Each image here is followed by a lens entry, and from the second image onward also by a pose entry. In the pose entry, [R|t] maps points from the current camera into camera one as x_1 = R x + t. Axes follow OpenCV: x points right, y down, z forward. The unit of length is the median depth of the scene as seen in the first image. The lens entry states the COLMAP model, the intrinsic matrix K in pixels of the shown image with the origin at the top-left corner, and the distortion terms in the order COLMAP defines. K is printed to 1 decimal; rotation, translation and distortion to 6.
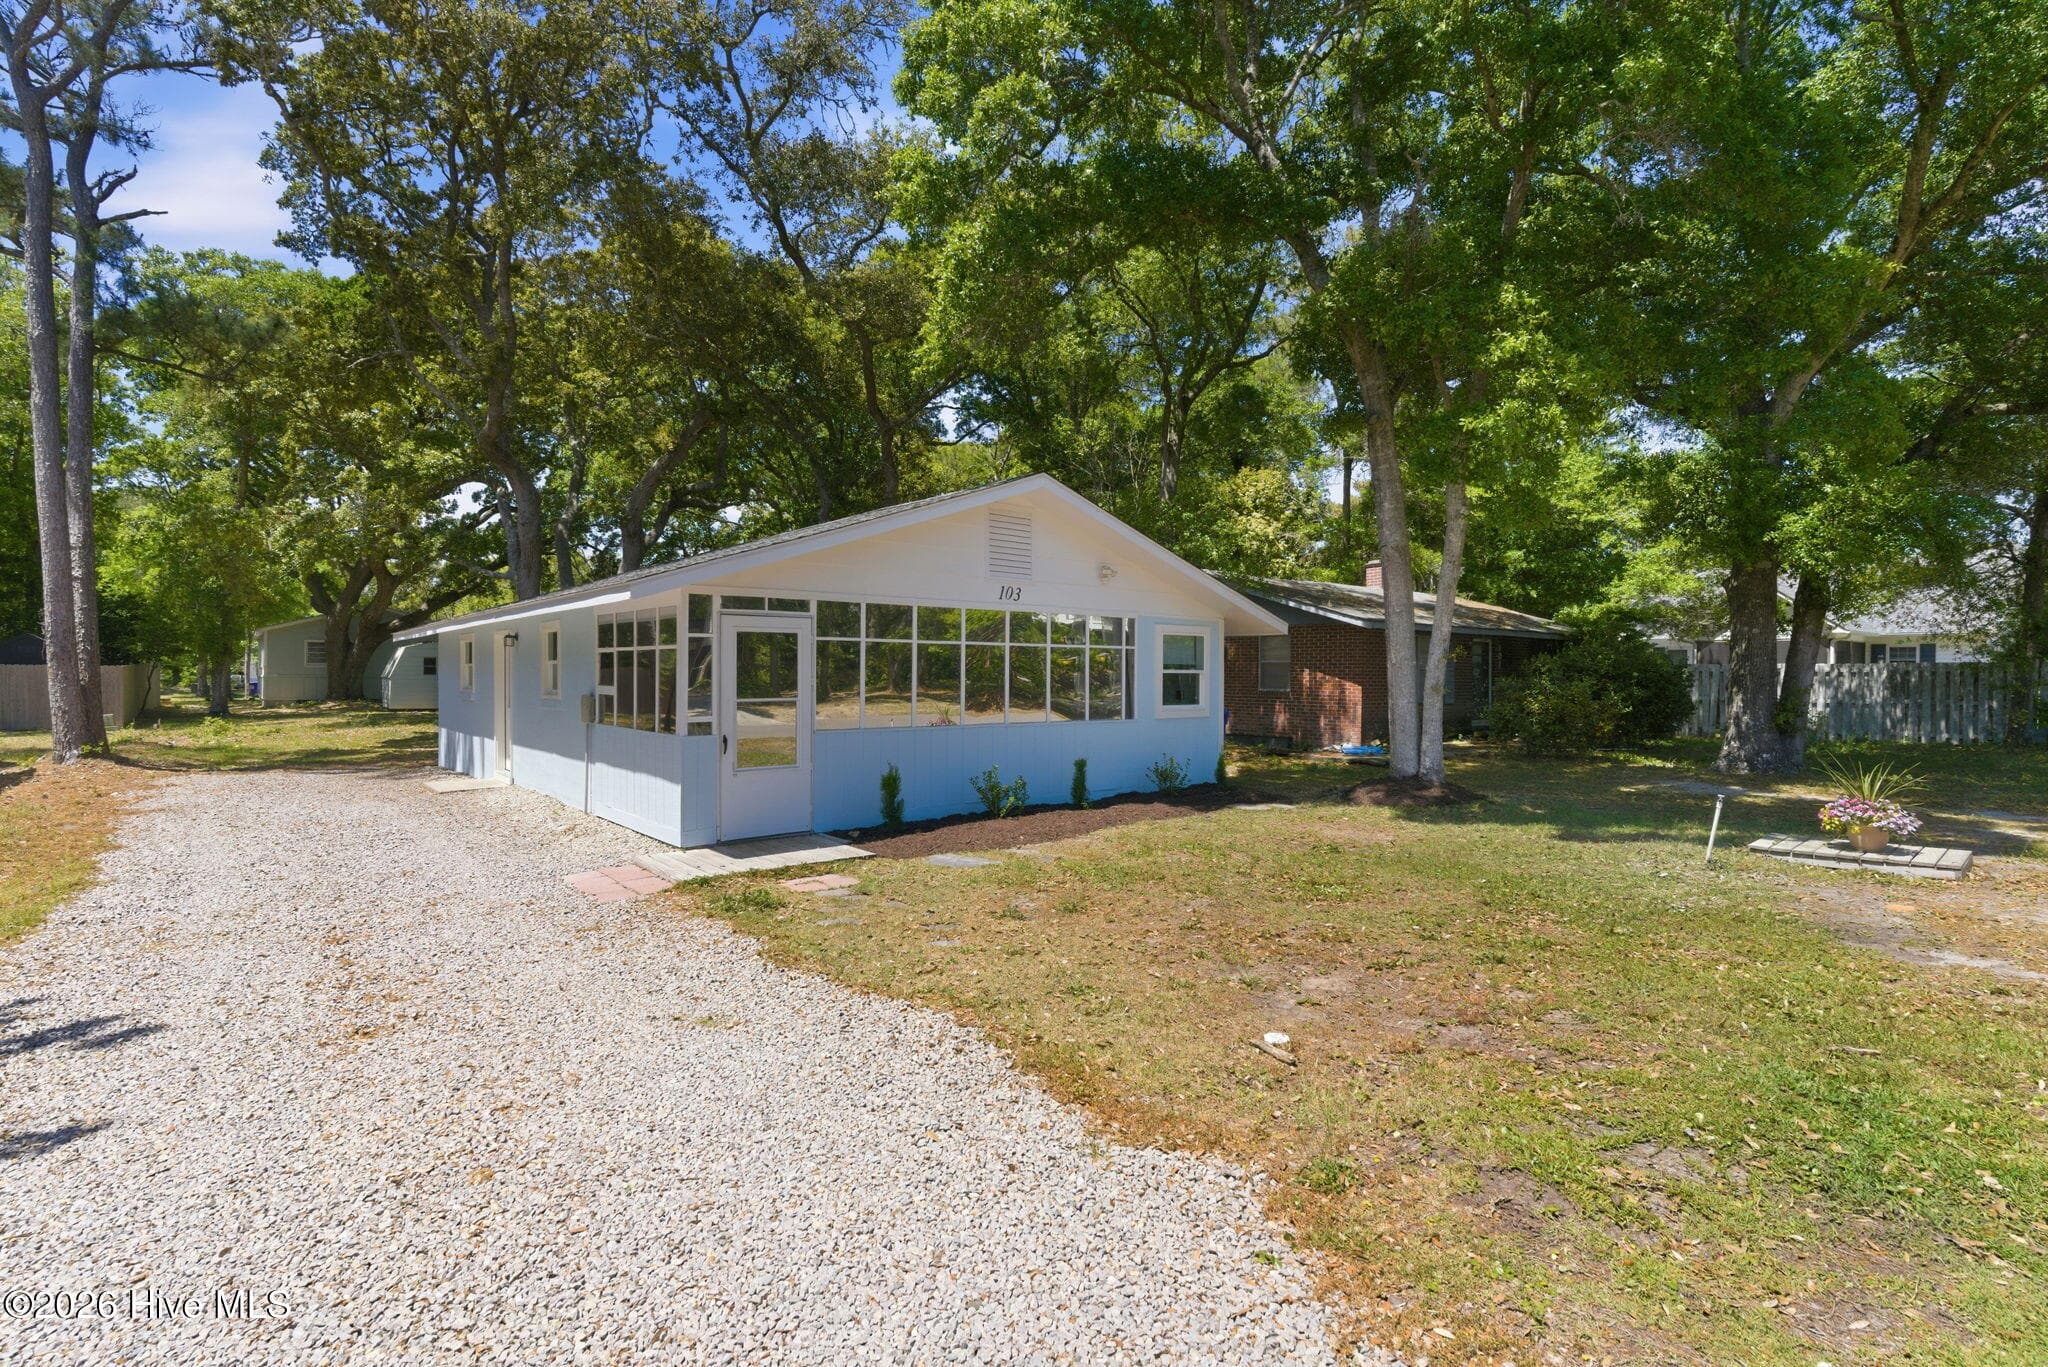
lens RADIAL K [[993.3, 0, 1024.0], [0, 993.3, 683.5], [0, 0, 1]] dist [-0.001639, -0.000903]
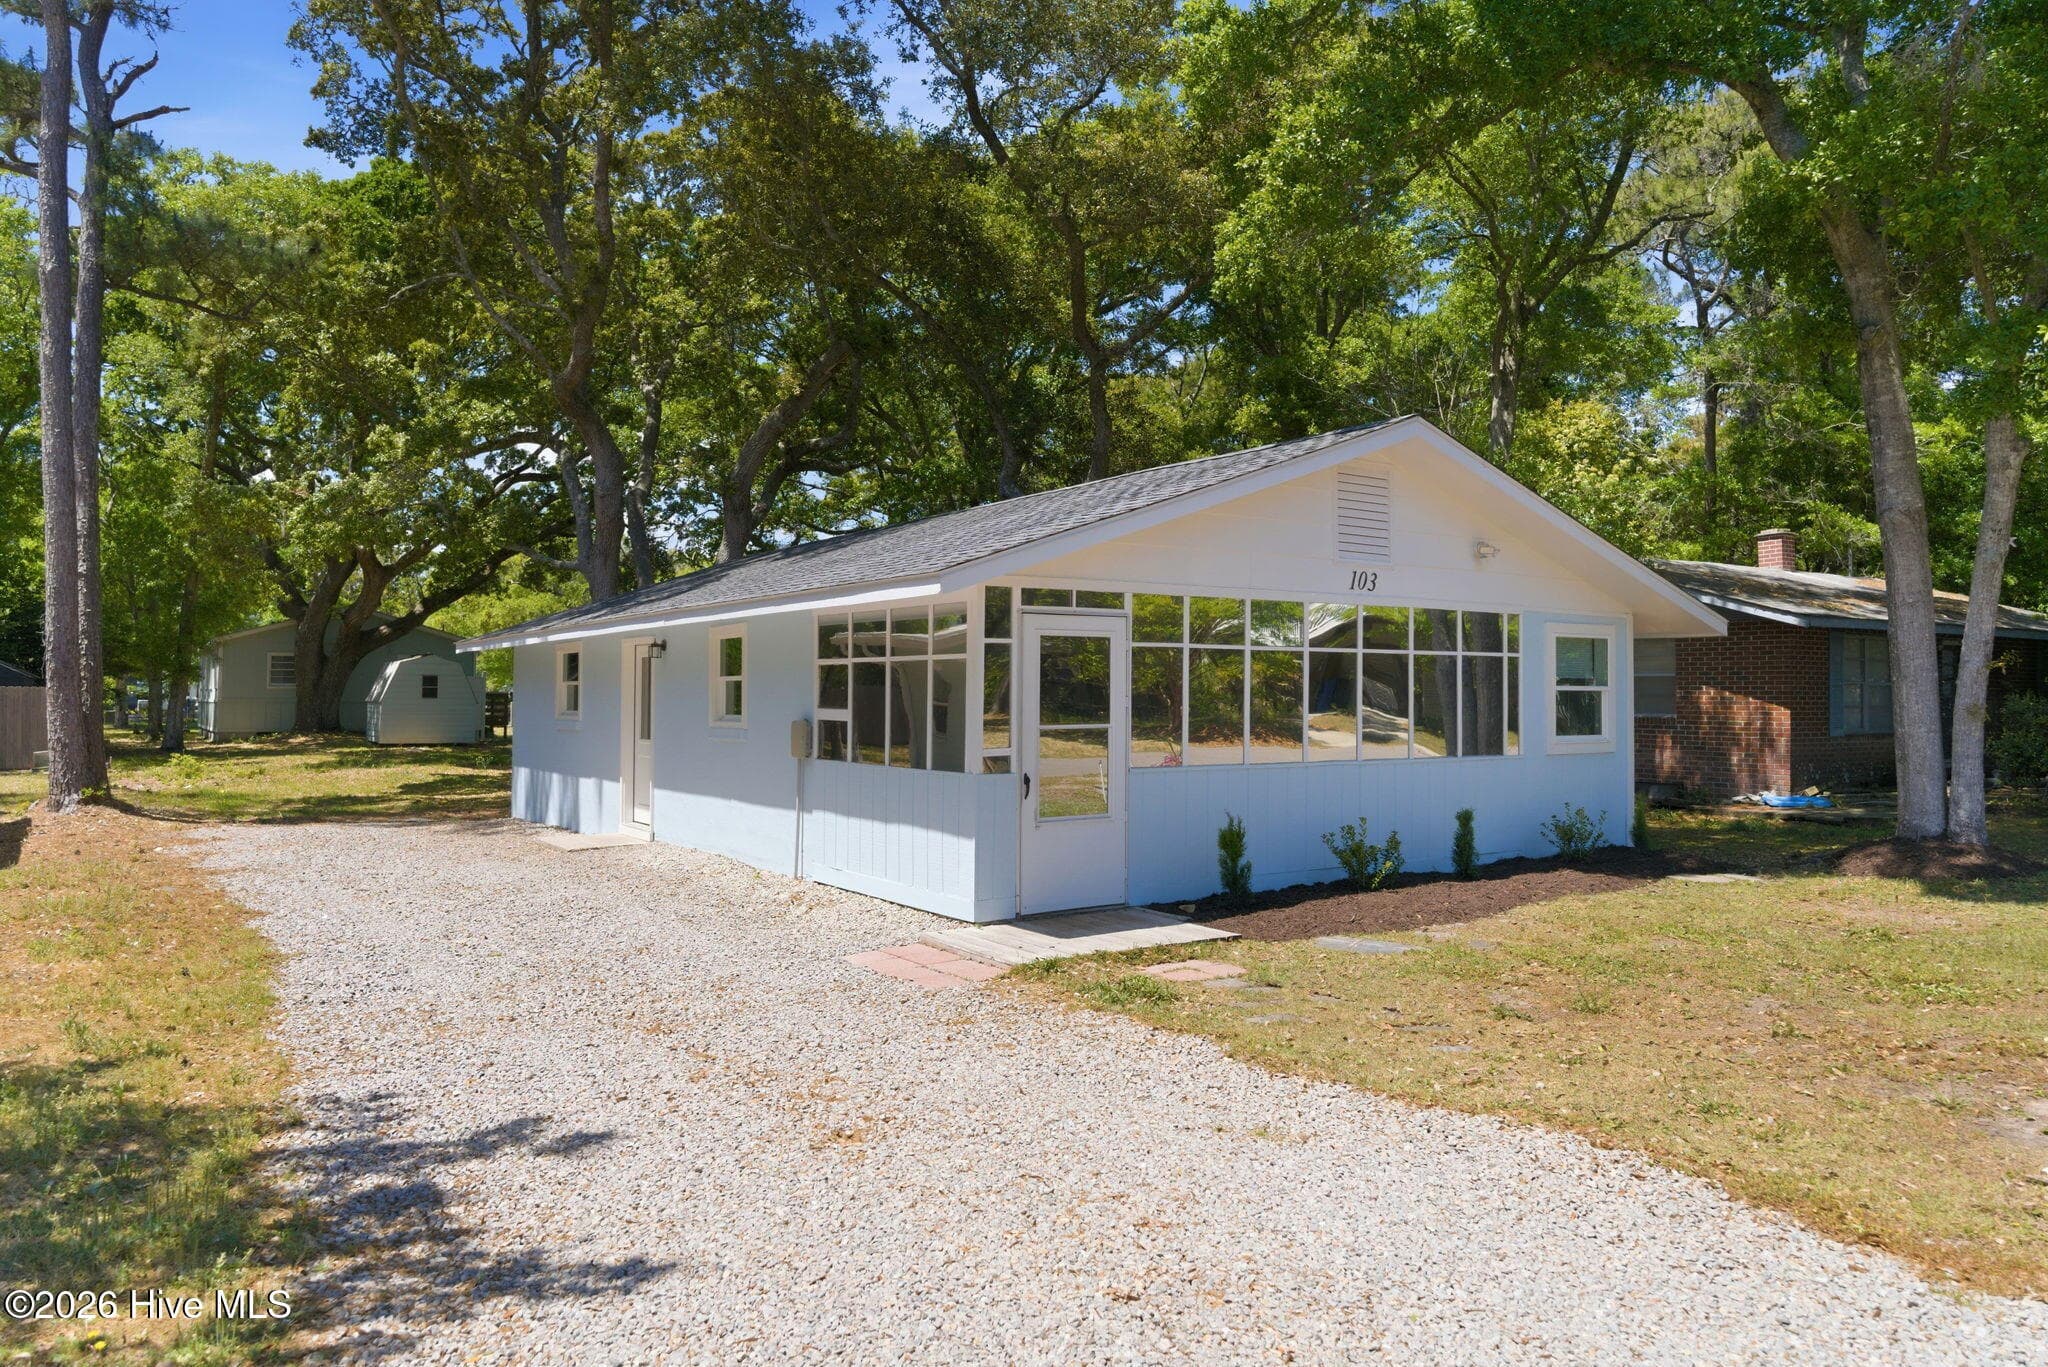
lens RADIAL K [[1407.7, 0, 1032.2], [0, 1407.7, 657.8], [0, 0, 1]] dist [-0.003699, -0.003476]
pose [[0.995520, -0.005100, -0.094410, -0.101382], [0.001566, 0.999296, -0.037471, 0.002369], [0.094534, 0.037155, 0.994828, -0.032211]]
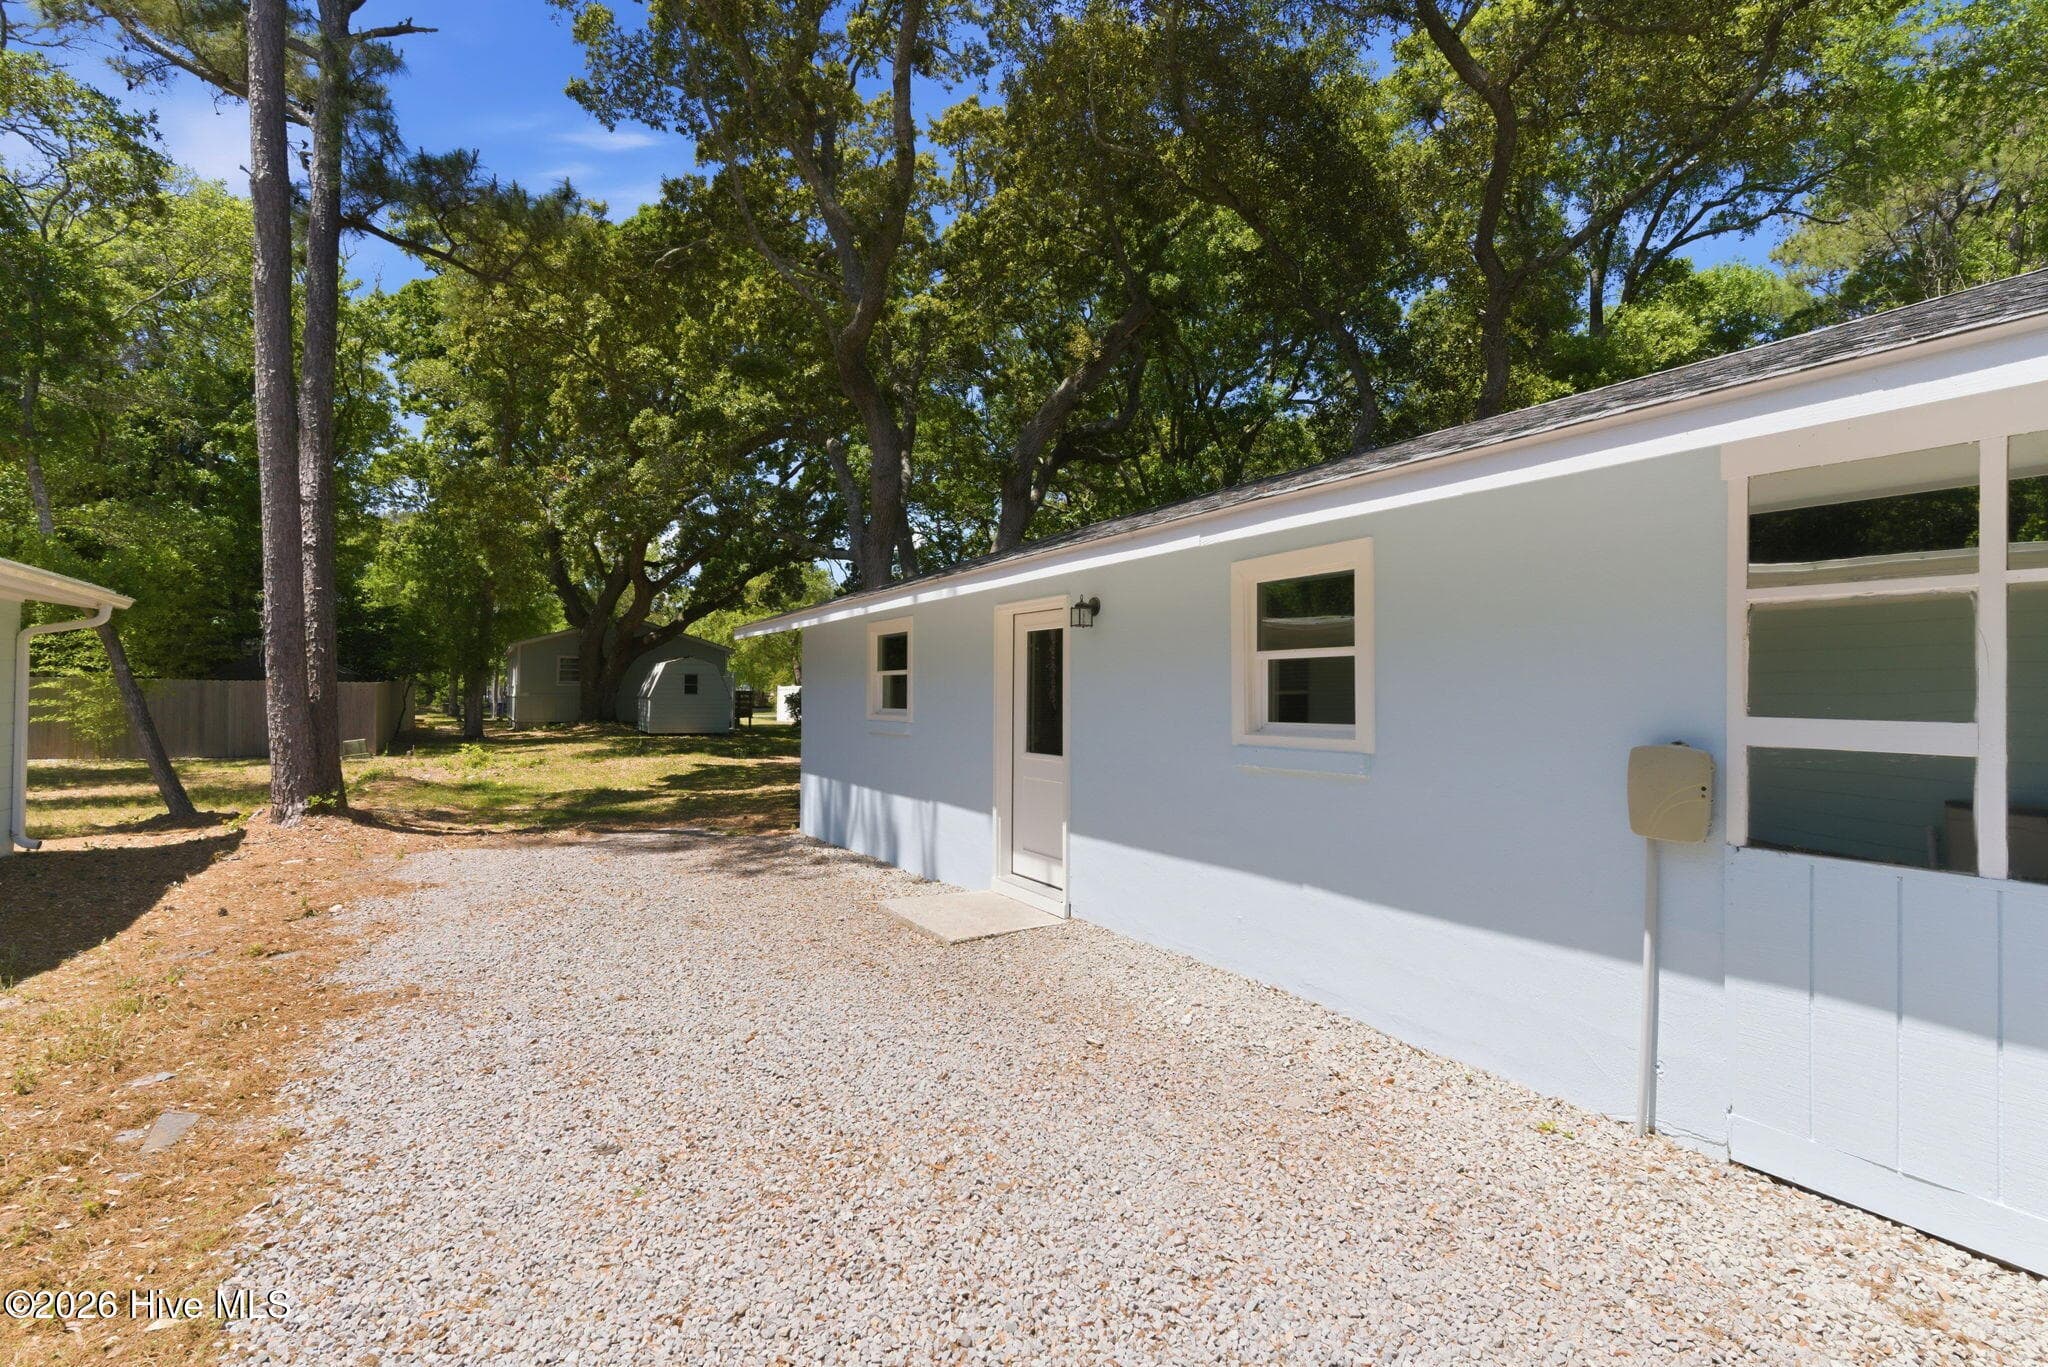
lens RADIAL K [[993.3, 0, 1024.0], [0, 993.3, 683.5], [0, 0, 1]] dist [-0.001639, -0.000903]
pose [[0.985996, -0.000028, -0.166767, -0.363925], [-0.003699, 0.999750, -0.022039, -0.000100], [0.166726, 0.022348, 0.985750, 0.419185]]
